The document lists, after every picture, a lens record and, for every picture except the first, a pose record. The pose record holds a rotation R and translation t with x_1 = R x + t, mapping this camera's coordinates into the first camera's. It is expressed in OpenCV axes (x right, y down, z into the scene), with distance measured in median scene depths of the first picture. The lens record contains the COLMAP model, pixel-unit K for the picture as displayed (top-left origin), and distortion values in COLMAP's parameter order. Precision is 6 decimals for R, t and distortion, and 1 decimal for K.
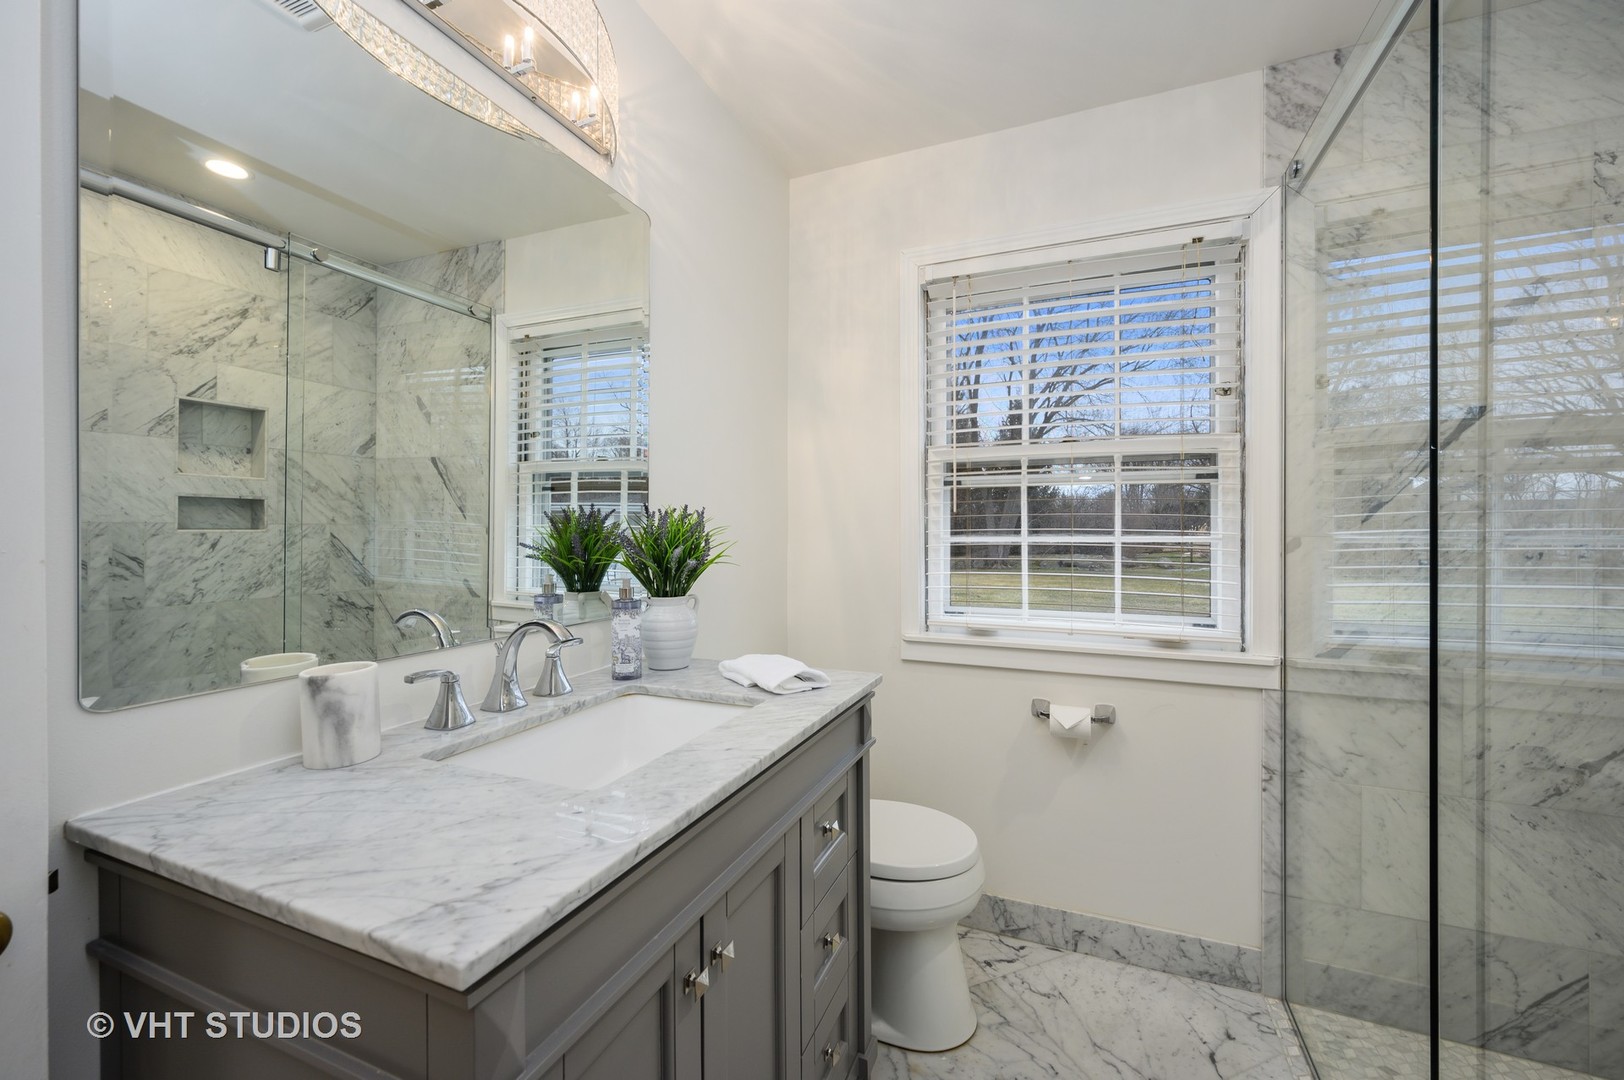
lens RADIAL K [[644.8, 0, 817.4], [0, 644.8, 536.5], [0, 0, 1]] dist [-0.000280, 0.000871]
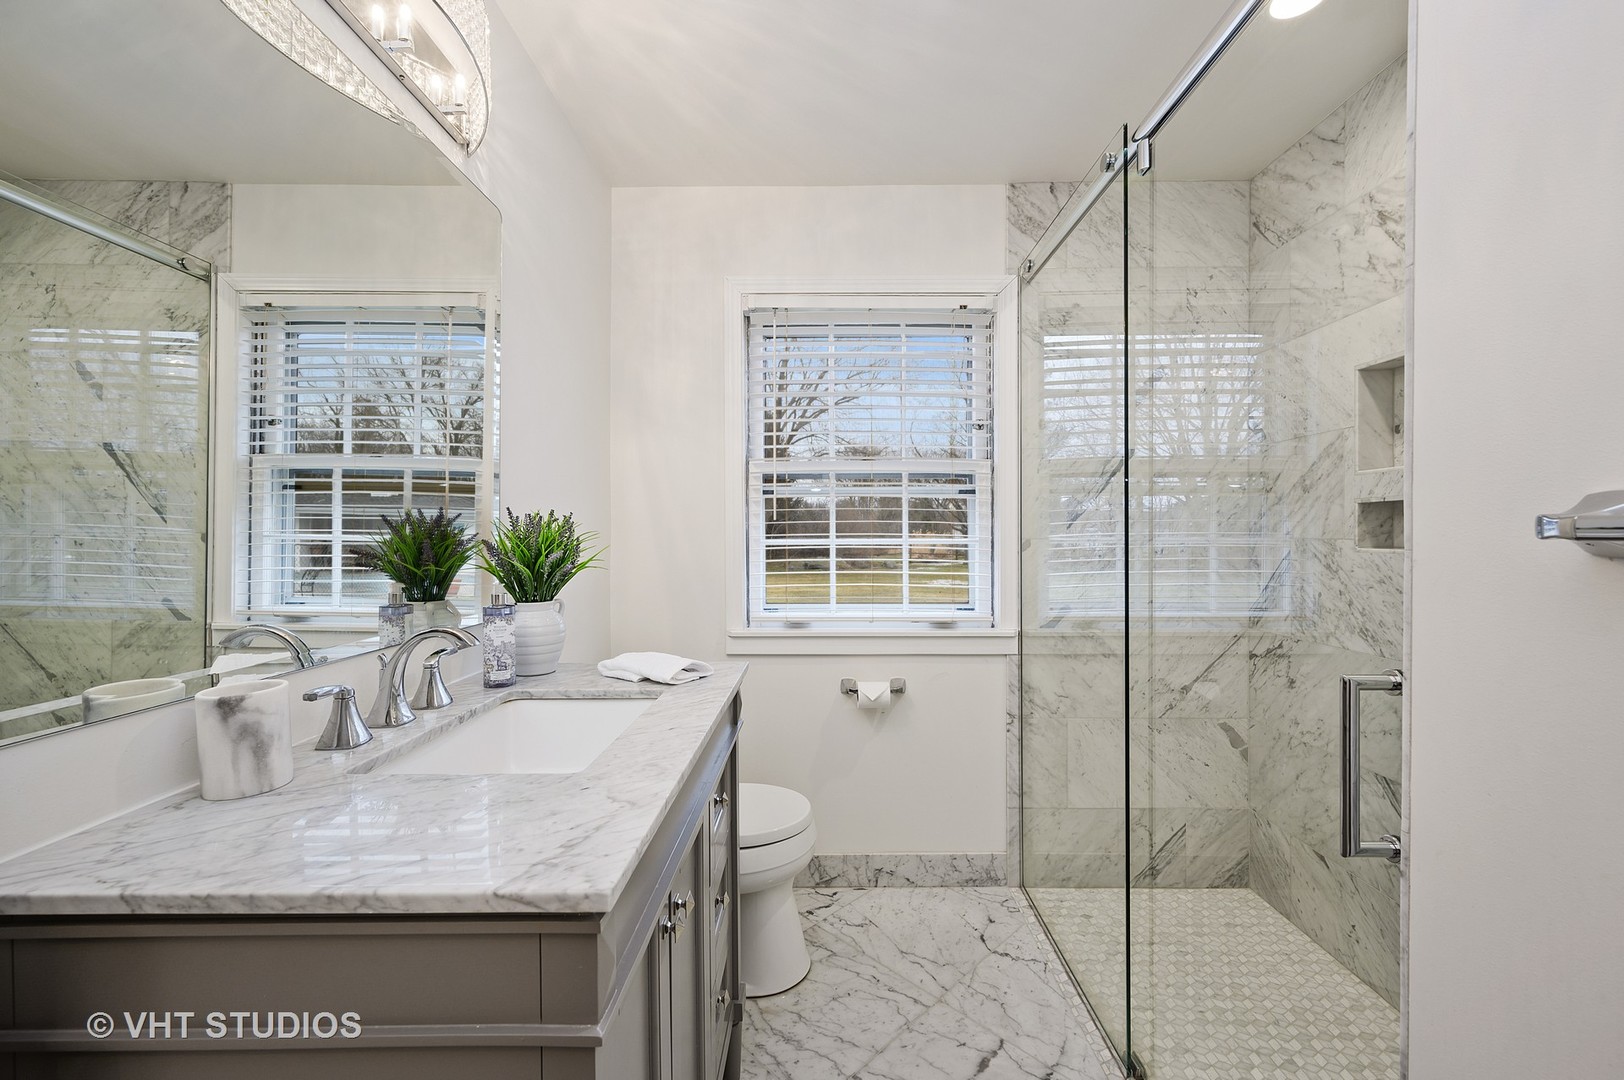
lens RADIAL K [[651.8, 0, 811.1], [0, 651.8, 543.1], [0, 0, 1]] dist [0.001801, 0.000145]
pose [[0.924618, -0.007271, 0.380827, -0.186853], [0.006655, 0.999974, 0.002935, 0.001874], [-0.380838, -0.000179, 0.924642, -0.080180]]
